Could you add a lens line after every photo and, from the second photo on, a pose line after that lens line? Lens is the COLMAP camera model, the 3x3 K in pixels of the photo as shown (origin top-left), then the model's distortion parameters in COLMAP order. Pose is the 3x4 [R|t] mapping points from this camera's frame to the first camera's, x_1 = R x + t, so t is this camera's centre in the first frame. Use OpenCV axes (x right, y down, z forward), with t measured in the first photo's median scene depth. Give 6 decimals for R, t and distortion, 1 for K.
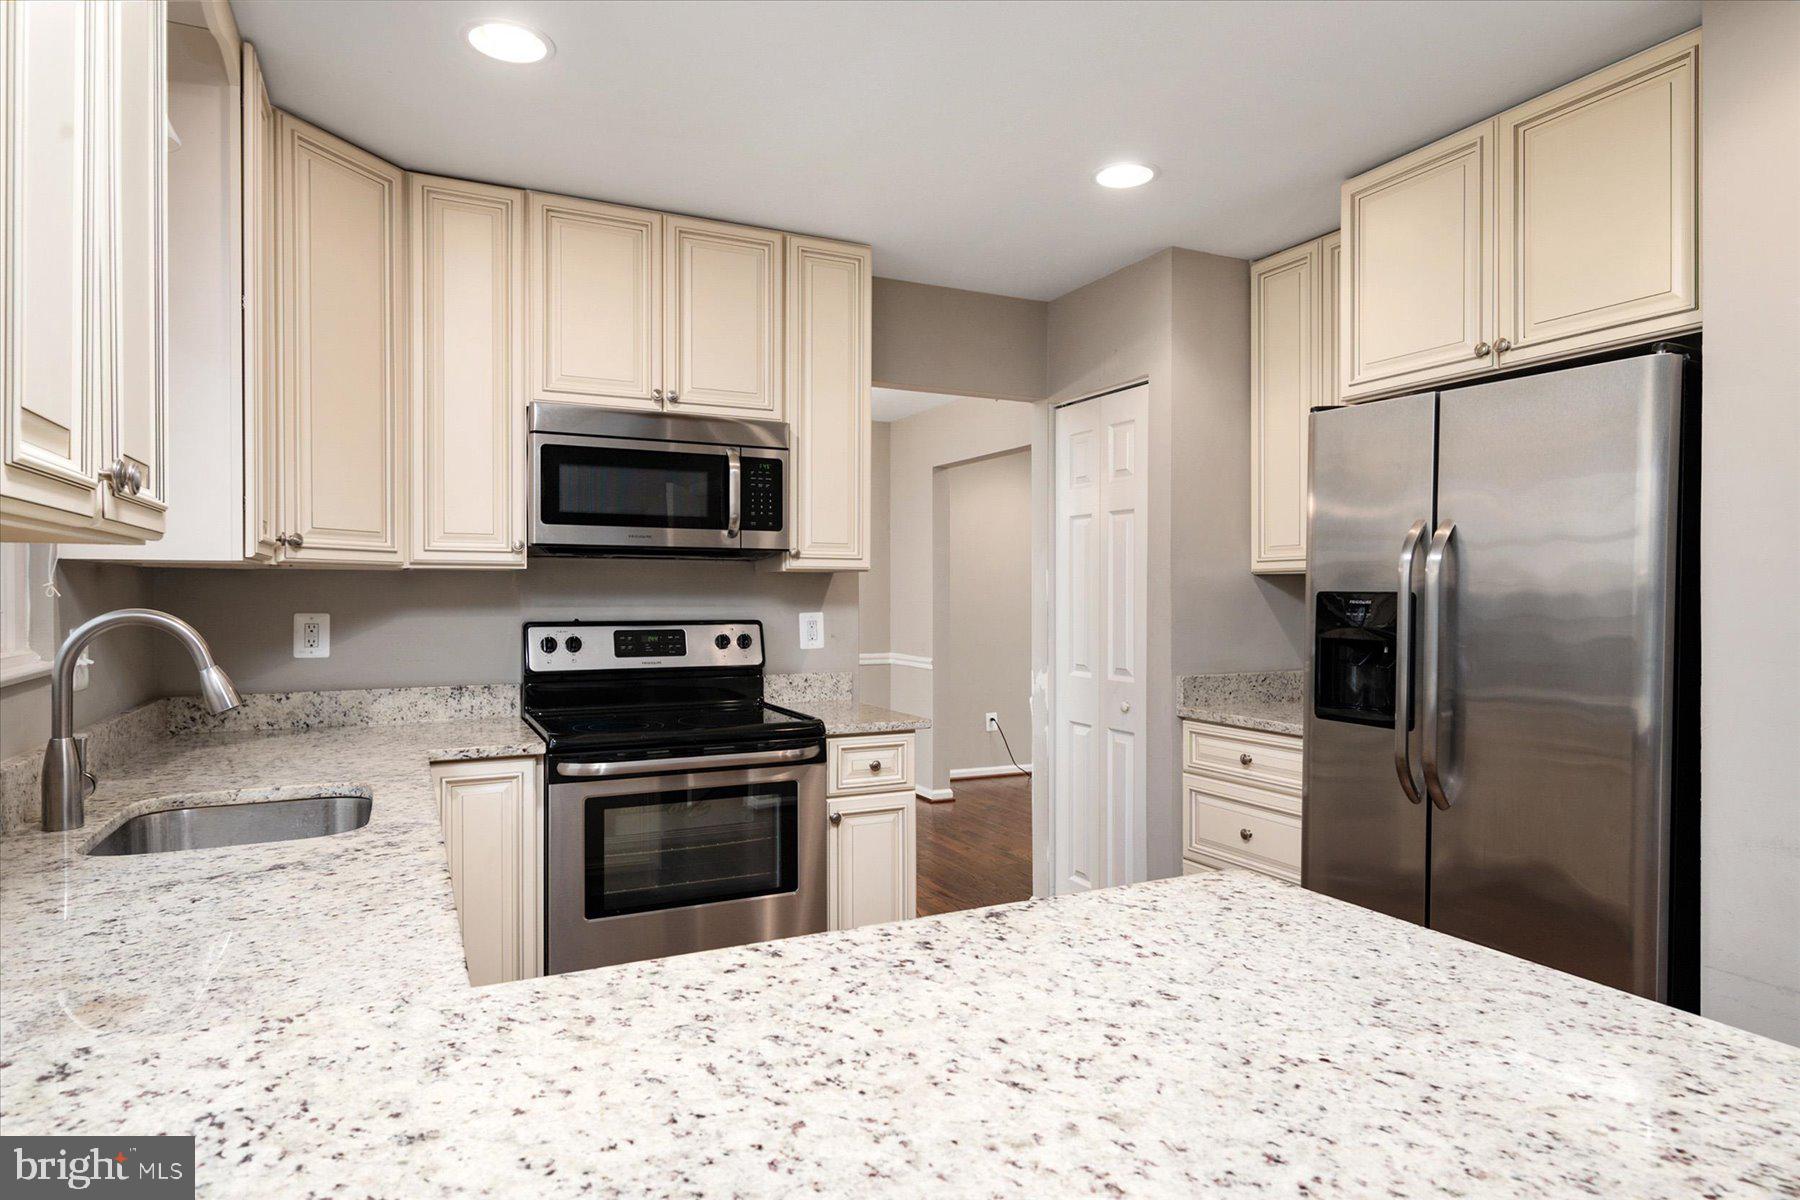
lens RADIAL K [[1024.4, 0, 902.0], [0, 1024.4, 608.7], [0, 0, 1]] dist [0.006548, 0.000691]
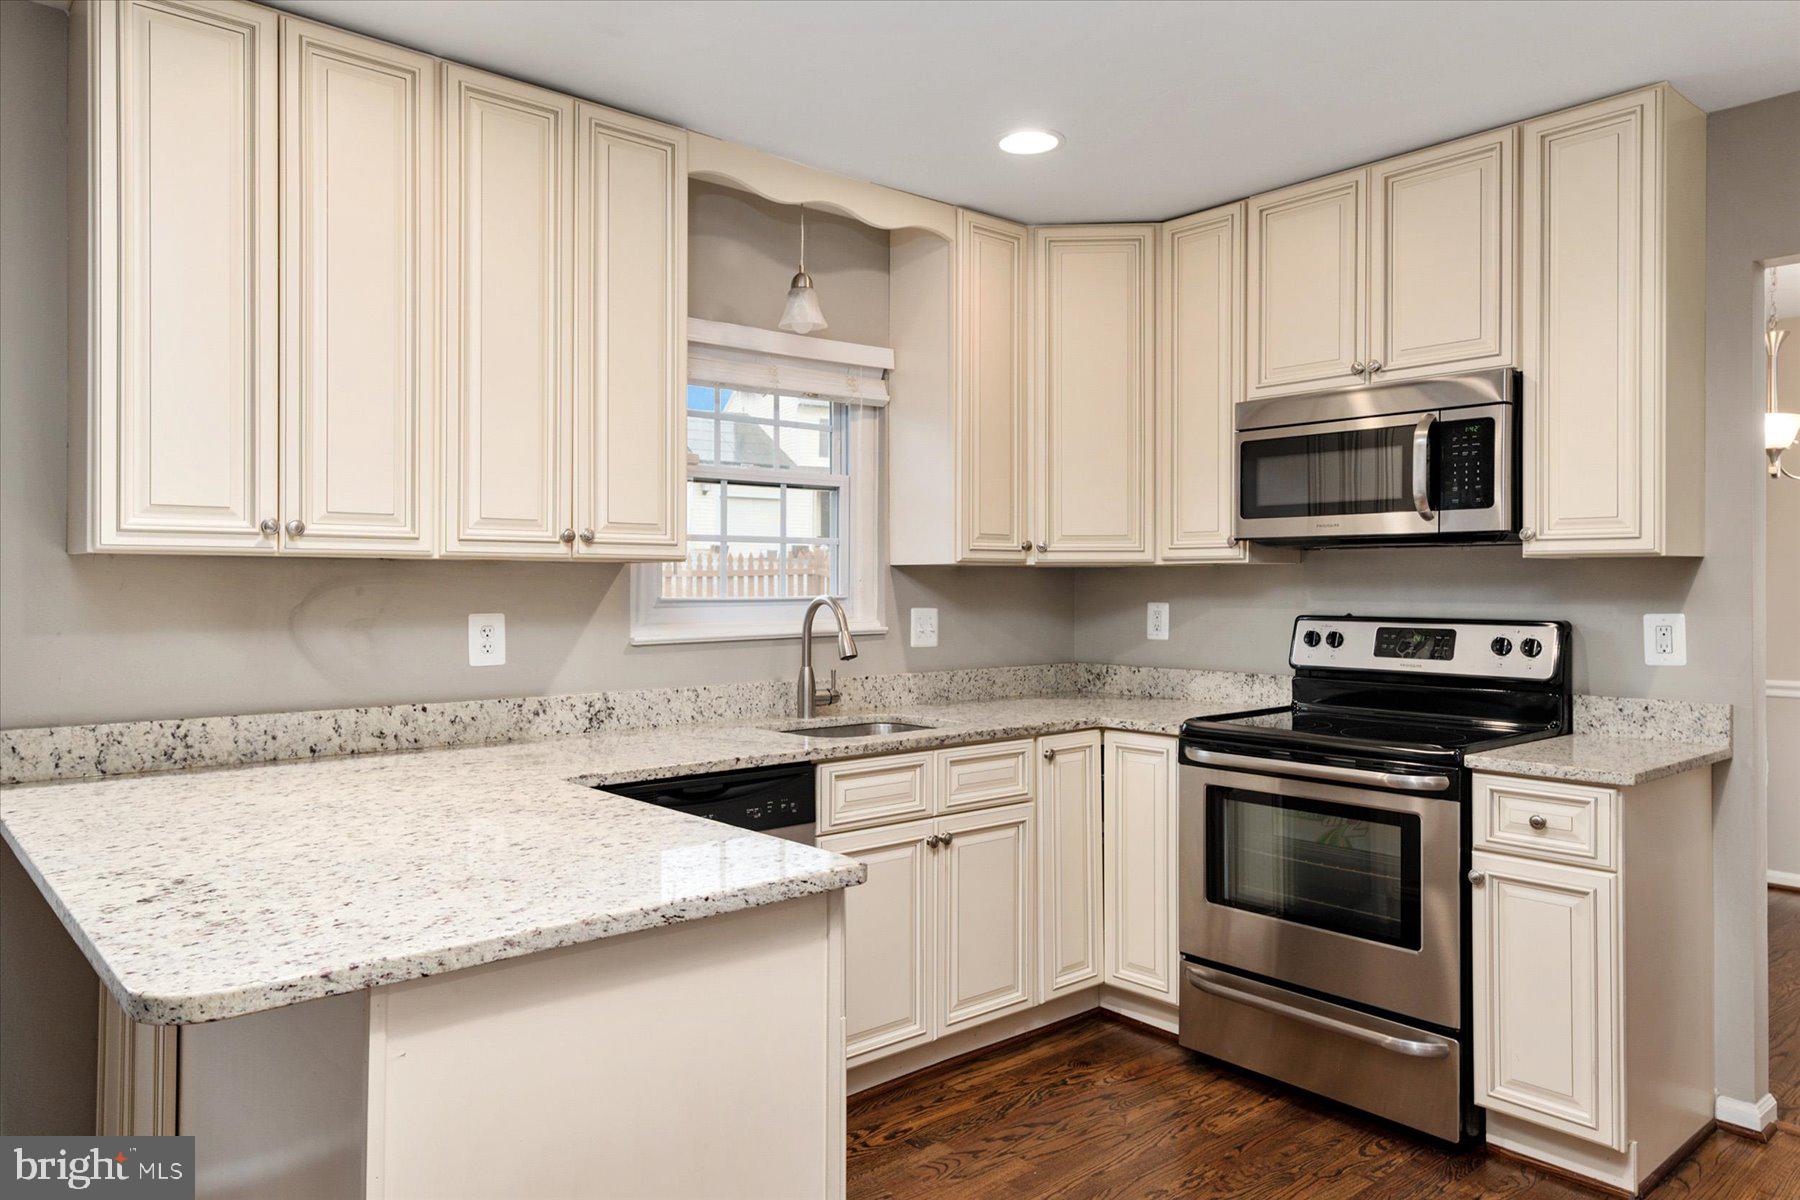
lens RADIAL K [[1183.6, 0, 904.1], [0, 1183.6, 592.1], [0, 0, 1]] dist [-0.000757, 0.001344]
pose [[0.267705, 0.006003, -0.963482, 0.641959], [-0.015060, 0.999885, 0.002045, -0.005806], [0.963383, 0.013962, 0.267765, 0.322568]]
